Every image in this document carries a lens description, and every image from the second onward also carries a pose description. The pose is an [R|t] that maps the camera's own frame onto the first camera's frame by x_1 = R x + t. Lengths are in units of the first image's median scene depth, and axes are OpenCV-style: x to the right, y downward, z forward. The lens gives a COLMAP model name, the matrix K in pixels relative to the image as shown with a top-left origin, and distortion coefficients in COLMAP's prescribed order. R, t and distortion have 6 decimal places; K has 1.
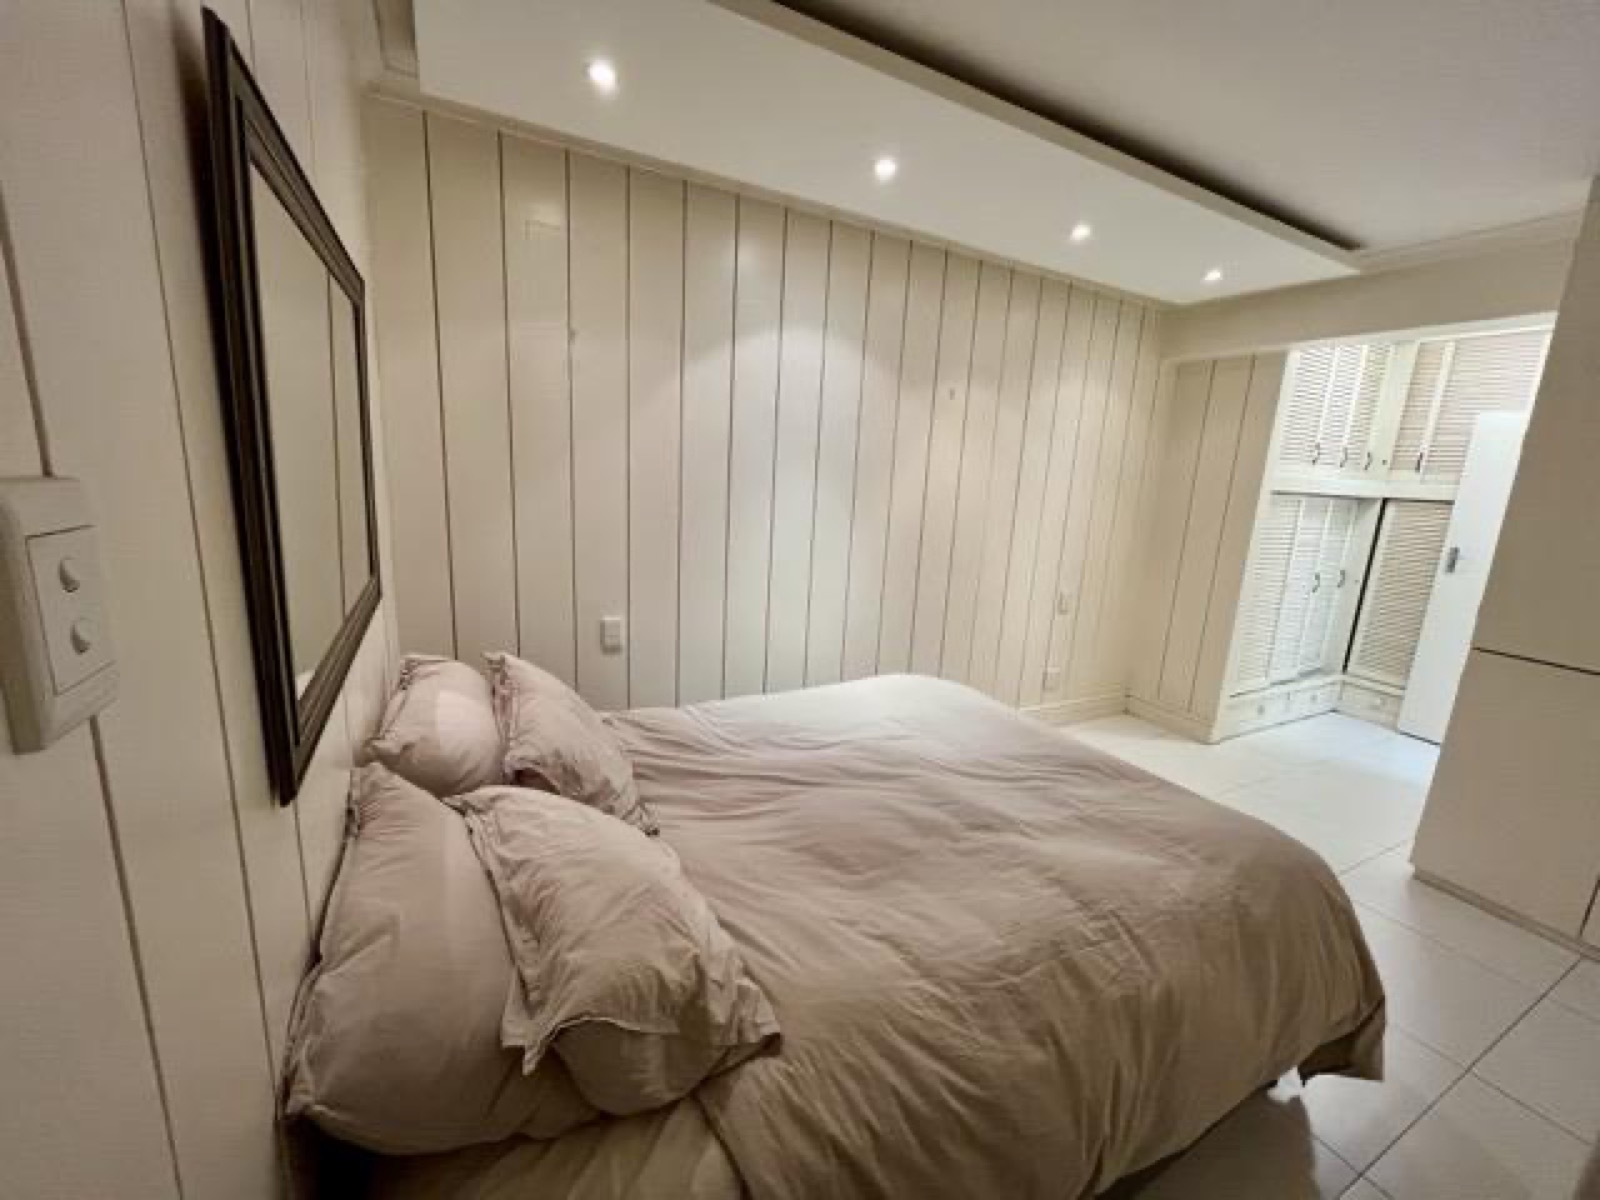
lens RADIAL K [[647.4, 0, 800.3], [0, 647.4, 597.8], [0, 0, 1]] dist [-0.001608, -0.000283]
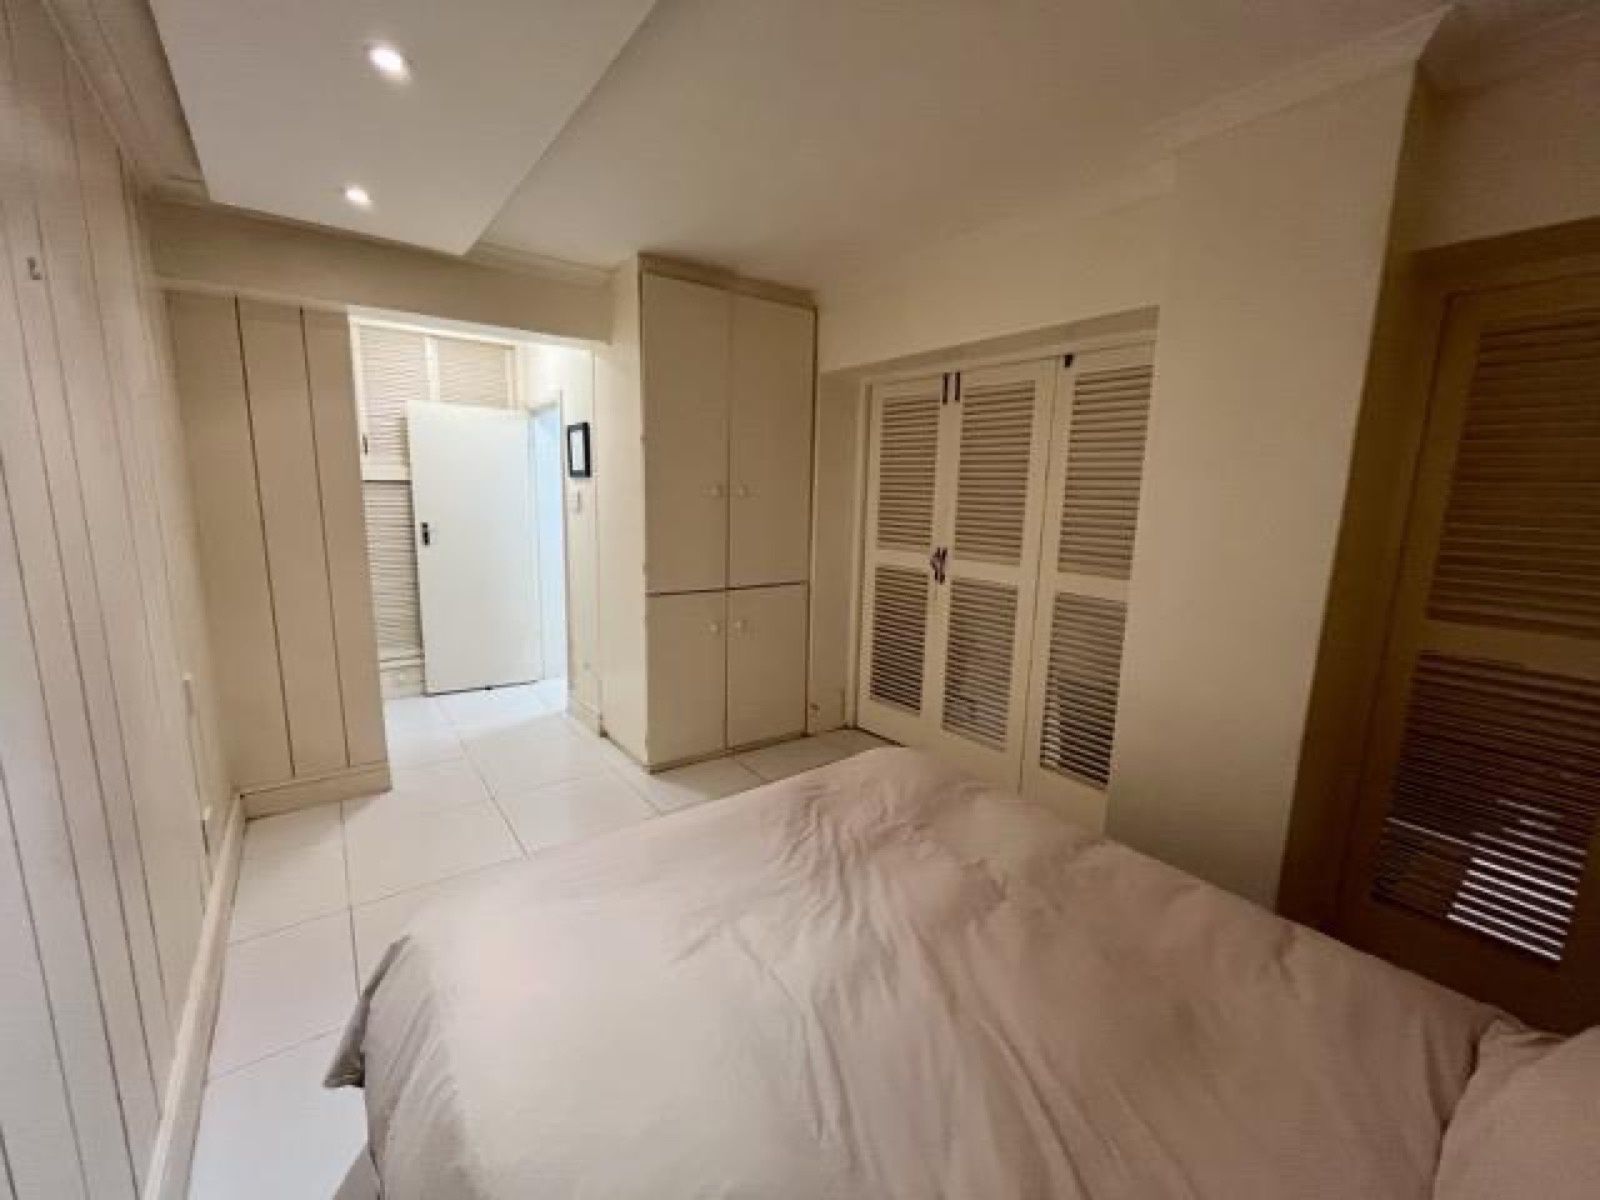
lens RADIAL K [[647.4, 0, 797.5], [0, 647.4, 602.3], [0, 0, 1]] dist [-0.001608, -0.000283]
pose [[-0.144535, -0.232718, 0.961744, -0.311714], [0.171588, 0.951330, 0.255985, -0.208072], [-0.974509, 0.202023, -0.097569, 0.873852]]
